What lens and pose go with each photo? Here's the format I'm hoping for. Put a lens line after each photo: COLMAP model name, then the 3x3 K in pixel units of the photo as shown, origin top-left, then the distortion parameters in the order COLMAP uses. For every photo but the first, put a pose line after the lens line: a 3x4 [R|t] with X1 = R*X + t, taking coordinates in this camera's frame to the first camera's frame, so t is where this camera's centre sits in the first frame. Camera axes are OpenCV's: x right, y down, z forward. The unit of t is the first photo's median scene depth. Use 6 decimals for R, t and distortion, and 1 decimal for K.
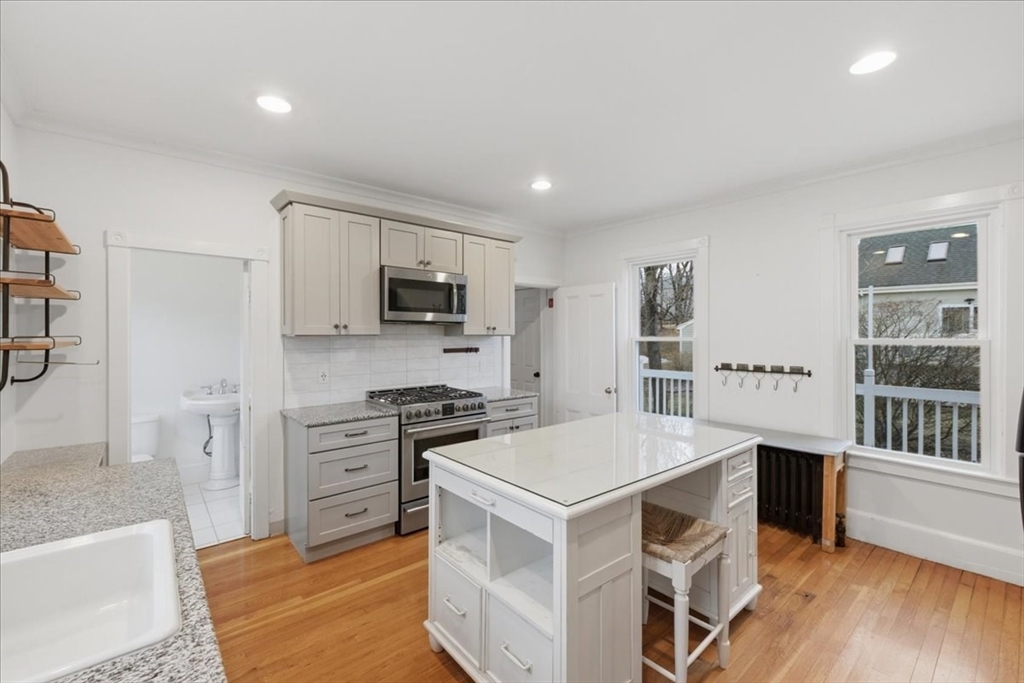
lens RADIAL K [[428.4, 0, 509.2], [0, 428.4, 337.4], [0, 0, 1]] dist [0.004549, -0.000033]
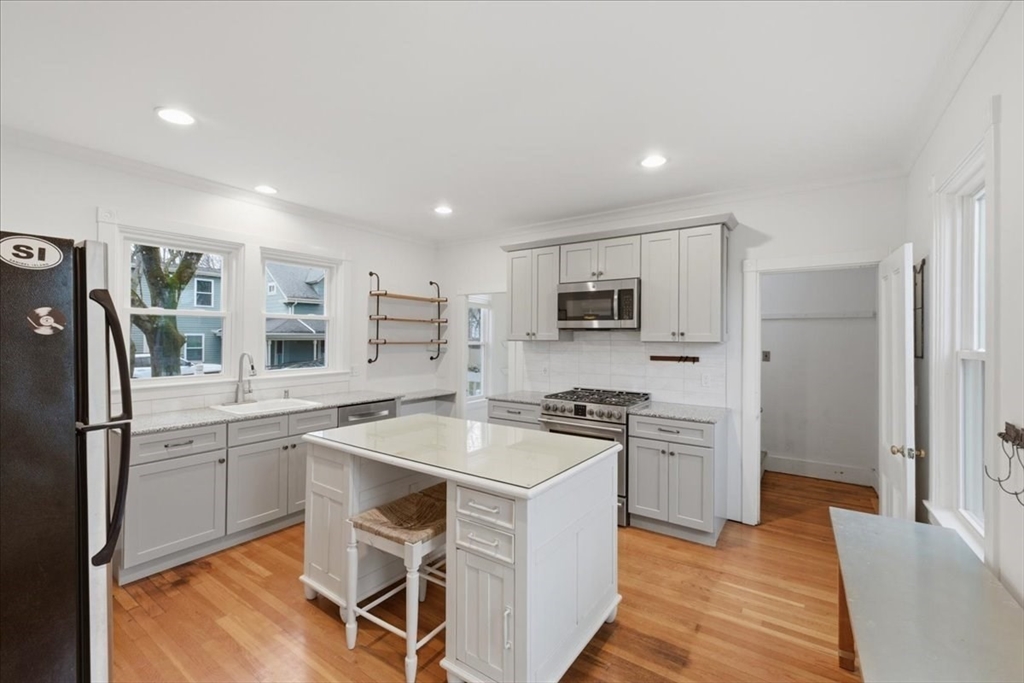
lens RADIAL K [[437.5, 0, 509.5], [0, 437.5, 338.4], [0, 0, 1]] dist [0.006754, 0.000210]
pose [[0.258004, 0.001377, -0.966143, 0.809067], [-0.015573, 0.999875, -0.002733, -0.005940], [0.966018, 0.015751, 0.257993, 0.507317]]
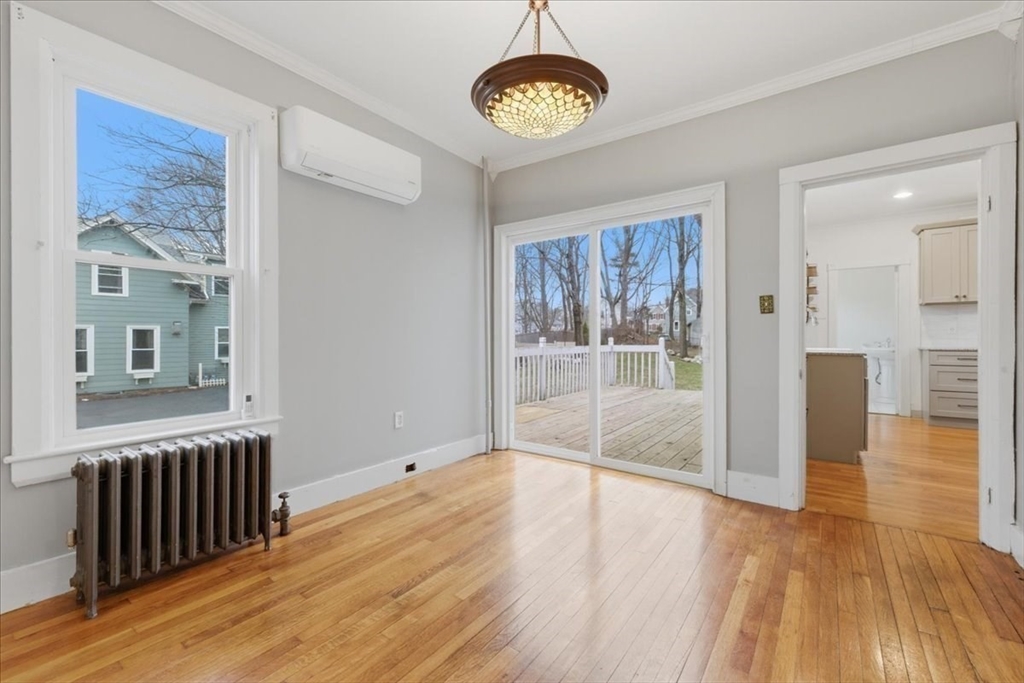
lens RADIAL K [[428.4, 0, 509.2], [0, 428.4, 337.4], [0, 0, 1]] dist [0.004549, -0.000033]
pose [[0.218995, -0.001390, -0.975725, 0.728494], [-0.002181, 0.999996, -0.001914, 0.120271], [0.975724, 0.002548, 0.218991, -0.909162]]
